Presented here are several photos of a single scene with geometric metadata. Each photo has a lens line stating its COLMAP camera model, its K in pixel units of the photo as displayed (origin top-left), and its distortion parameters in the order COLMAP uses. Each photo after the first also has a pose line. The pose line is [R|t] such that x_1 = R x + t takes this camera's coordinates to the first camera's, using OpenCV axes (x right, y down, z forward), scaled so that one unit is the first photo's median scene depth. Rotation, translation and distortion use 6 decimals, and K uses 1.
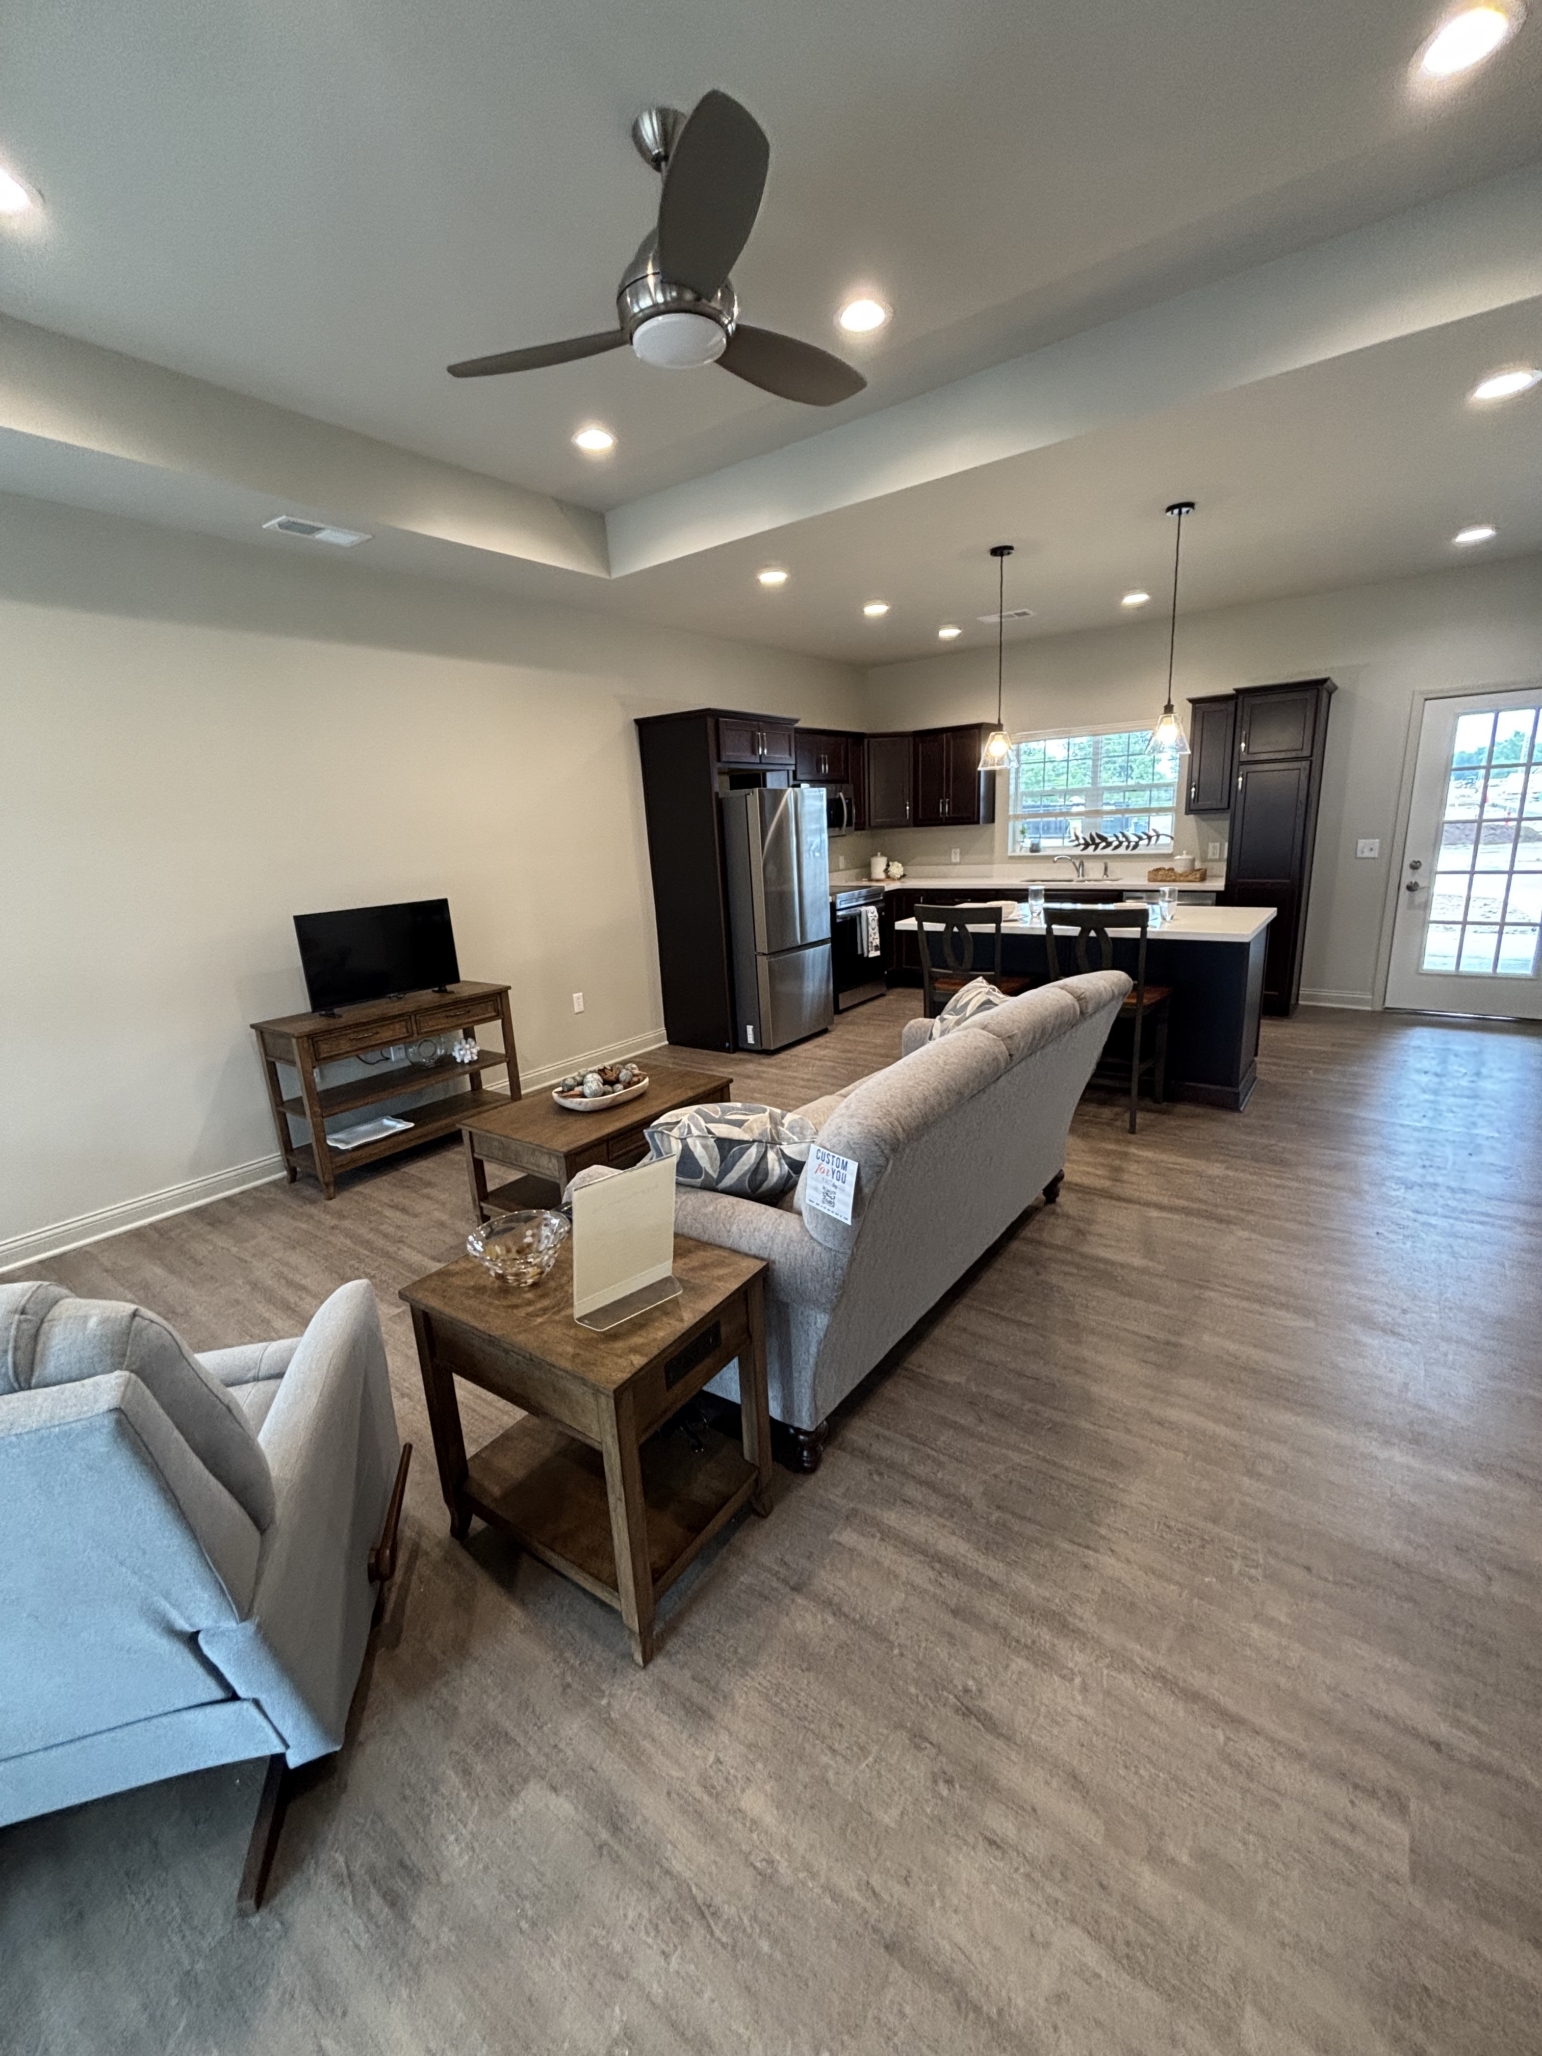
lens RADIAL K [[827.1, 0, 762.6], [0, 827.1, 1034.6], [0, 0, 1]] dist [-0.000500, 0.000280]
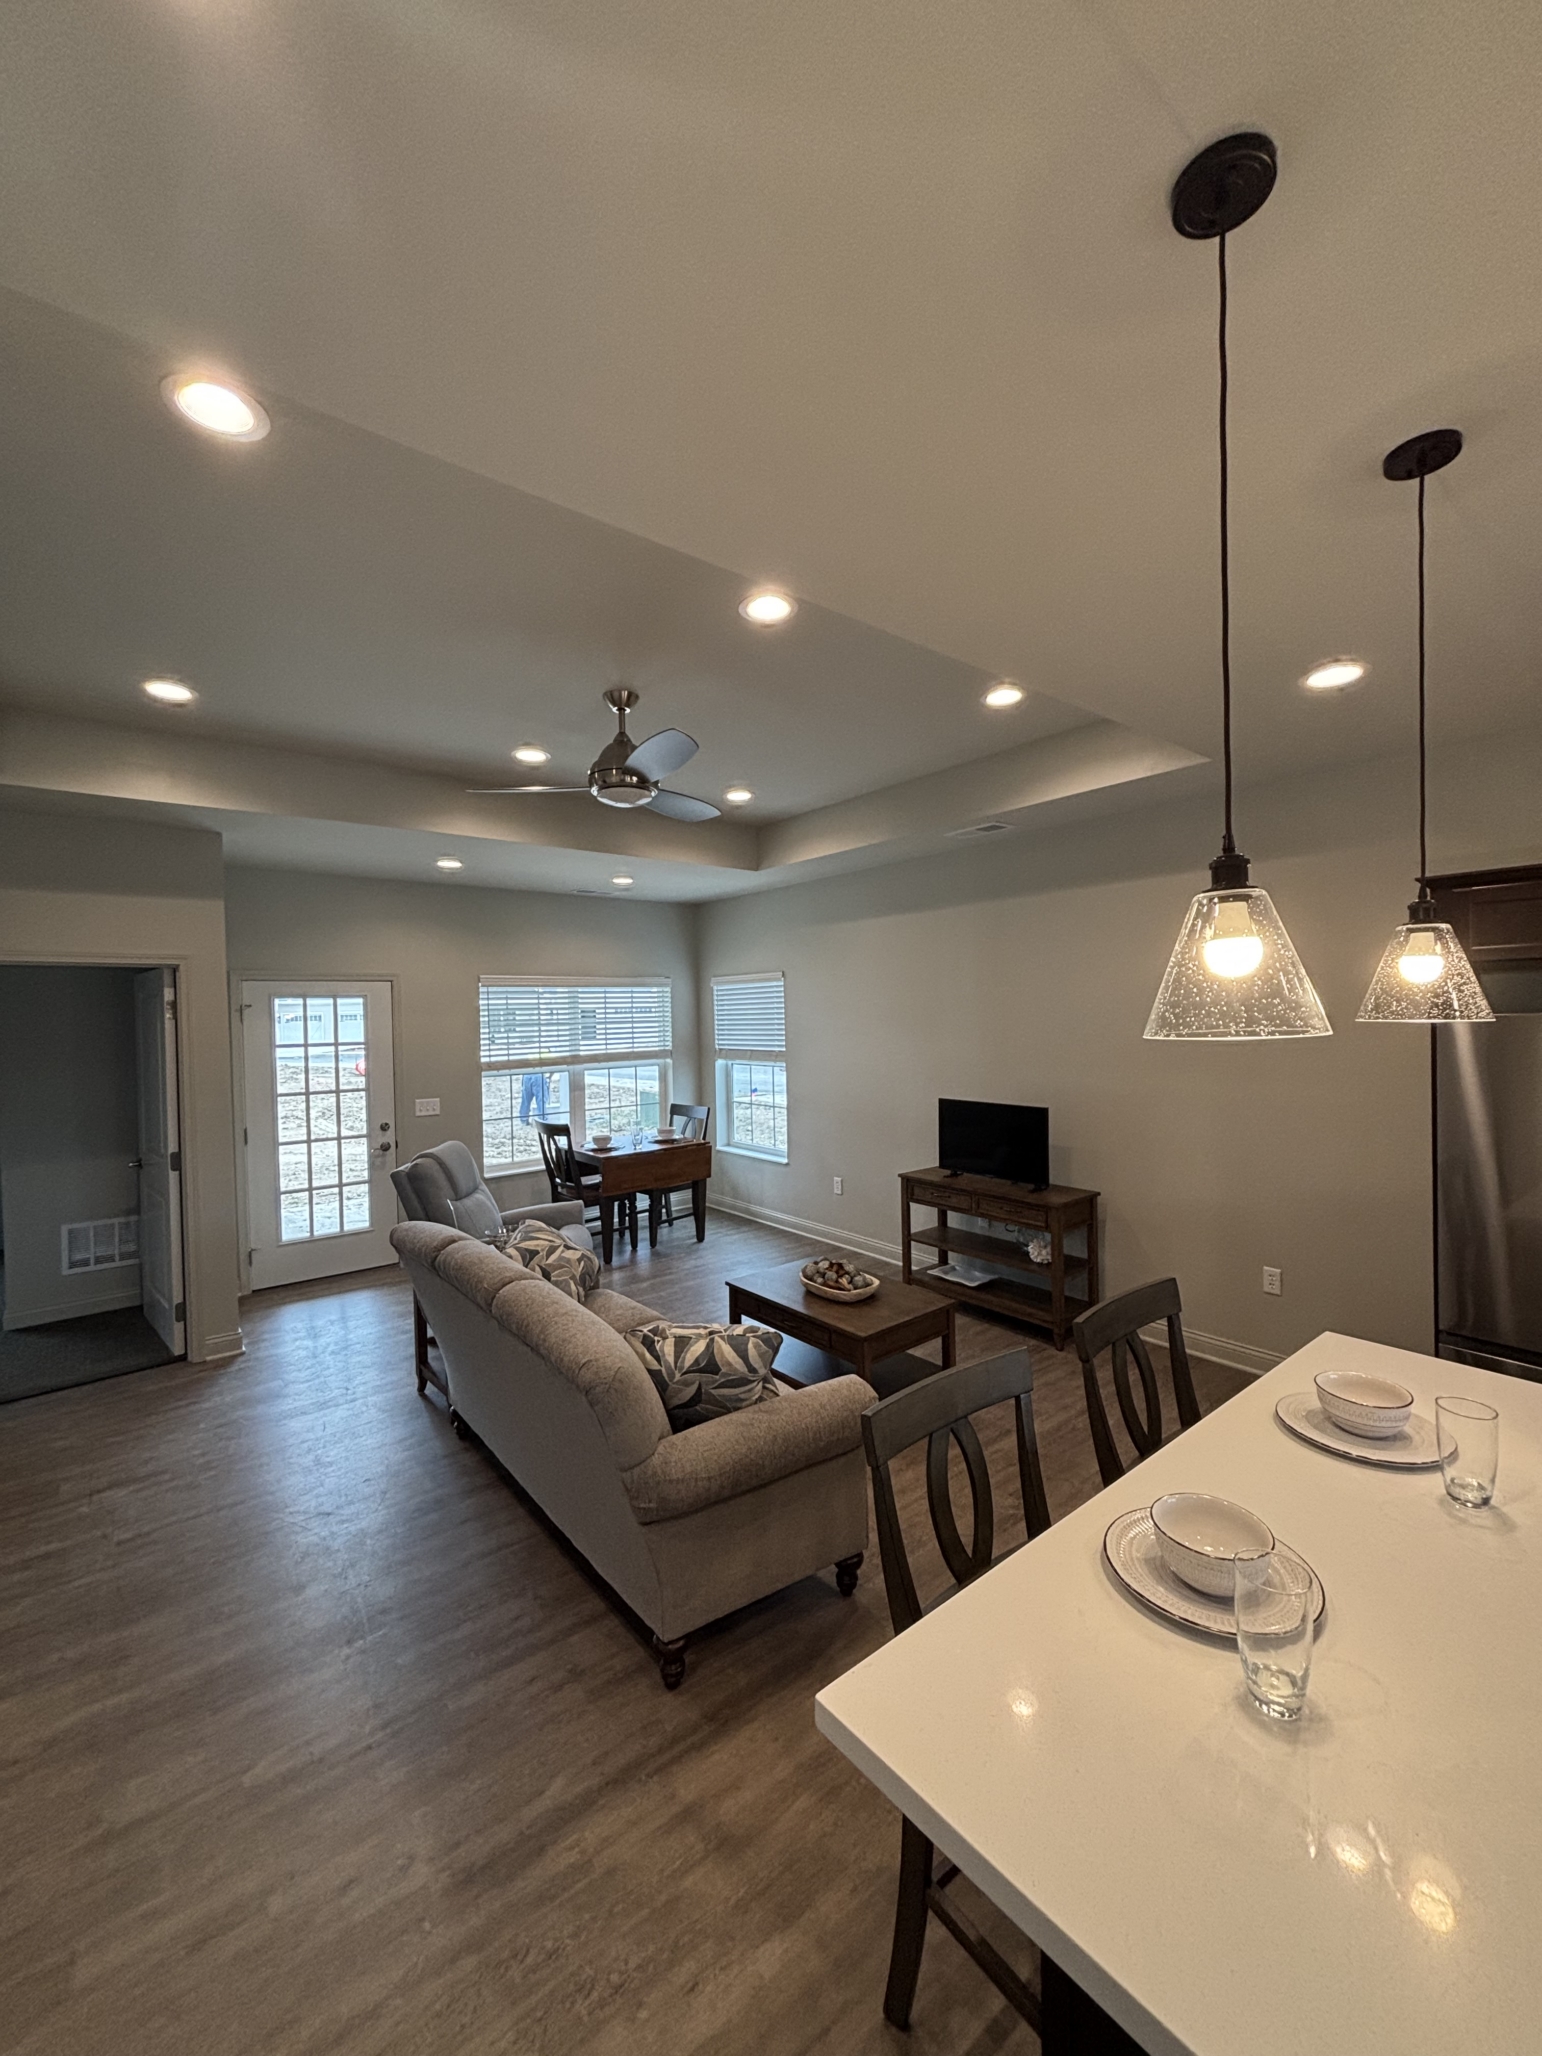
lens RADIAL K [[827.1, 0, 762.6], [0, 827.1, 1034.6], [0, 0, 1]] dist [-0.000500, 0.000280]
pose [[-0.255287, 0.080068, -0.963544, 0.830382], [-0.200215, 0.970587, 0.133699, -0.367515], [0.945908, 0.227048, -0.231747, 0.986564]]
